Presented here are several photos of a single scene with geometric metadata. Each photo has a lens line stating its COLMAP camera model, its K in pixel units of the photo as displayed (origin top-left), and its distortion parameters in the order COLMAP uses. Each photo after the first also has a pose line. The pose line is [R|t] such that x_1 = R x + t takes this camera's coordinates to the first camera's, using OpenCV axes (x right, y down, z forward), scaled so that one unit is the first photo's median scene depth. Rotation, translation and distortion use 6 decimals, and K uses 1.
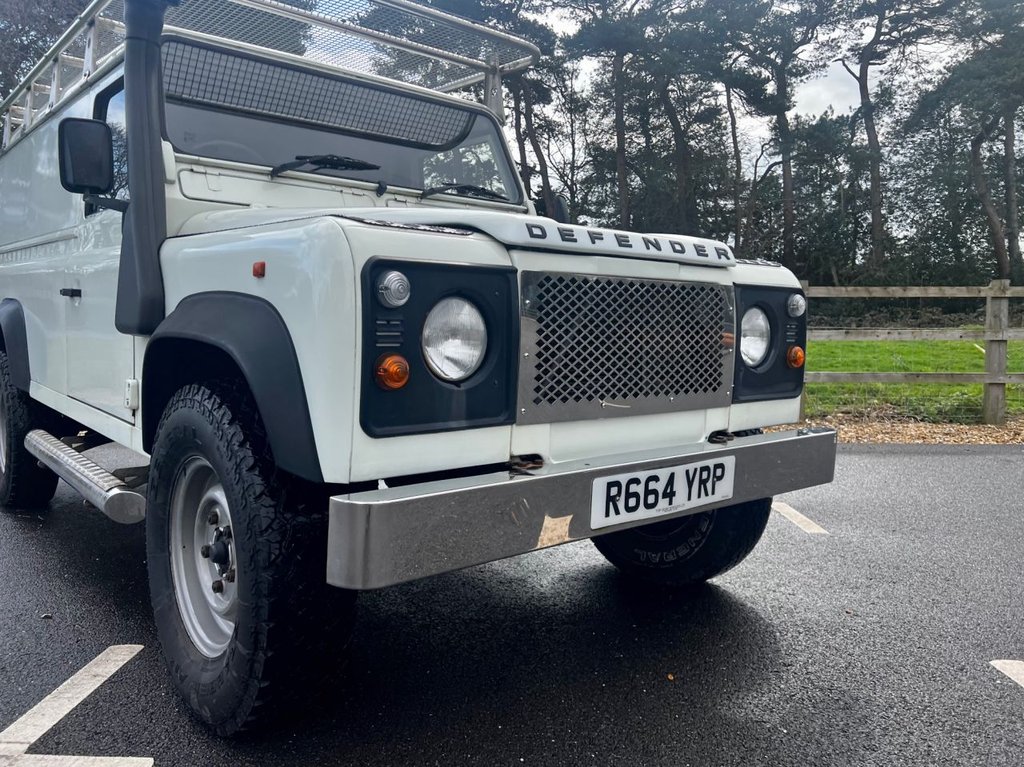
lens RADIAL K [[790.5, 0, 506.2], [0, 790.5, 357.5], [0, 0, 1]] dist [0.074746, -0.069821]
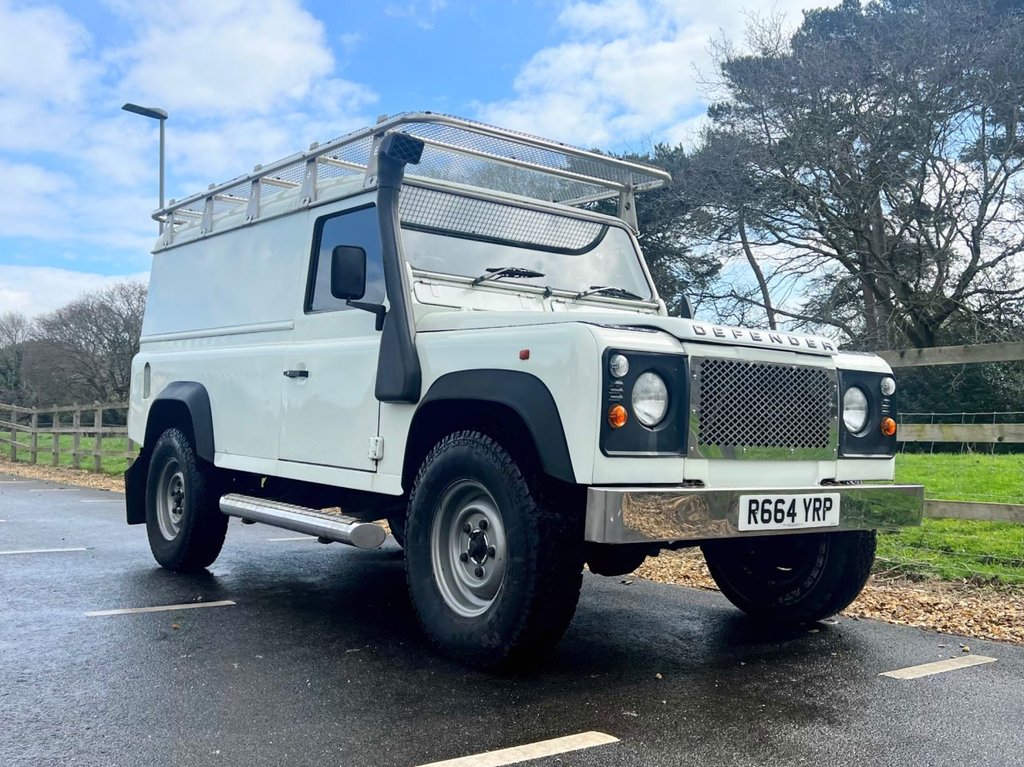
lens RADIAL K [[1000.3, 0, 514.6], [0, 1000.3, 368.3], [0, 0, 1]] dist [0.110640, -0.194063]
pose [[0.998700, 0.007635, -0.050391, -0.175392], [-0.012968, 0.994241, -0.106378, 0.098153], [0.049289, 0.106893, 0.993048, -0.736341]]
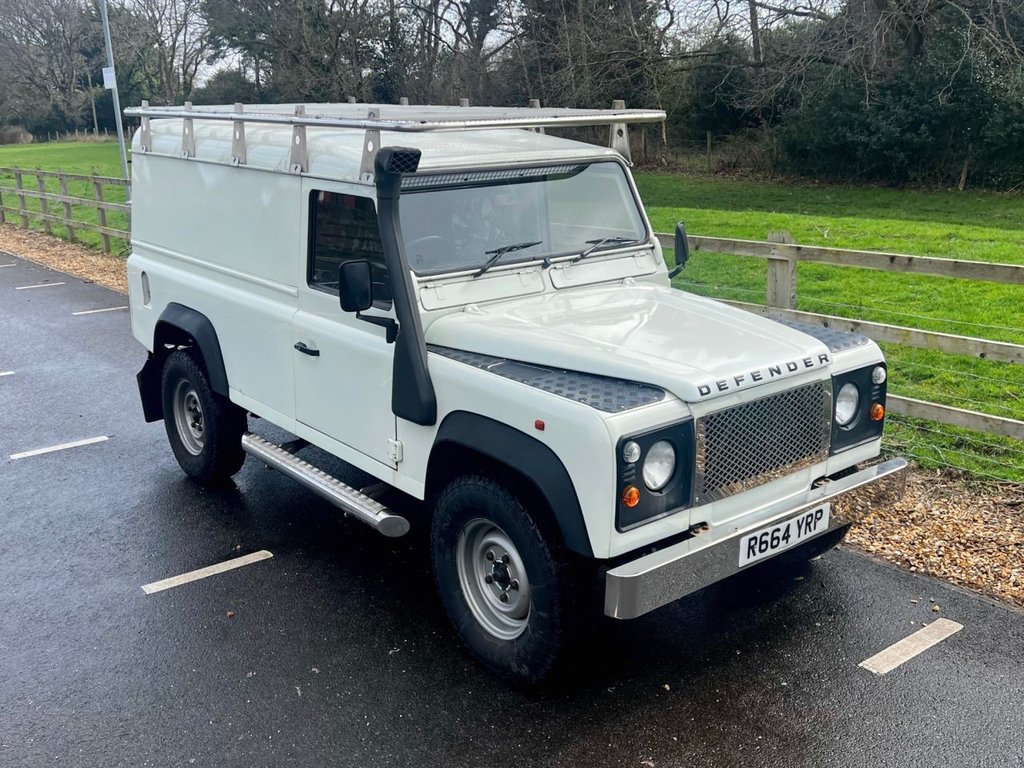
lens RADIAL K [[1016.4, 0, 484.5], [0, 1016.4, 337.9], [0, 0, 1]] dist [0.116122, -0.206327]
pose [[0.998296, -0.026243, -0.052116, -0.237324], [0.034522, 0.985701, 0.164931, -0.497704], [0.047042, -0.166449, 0.984927, -0.831280]]
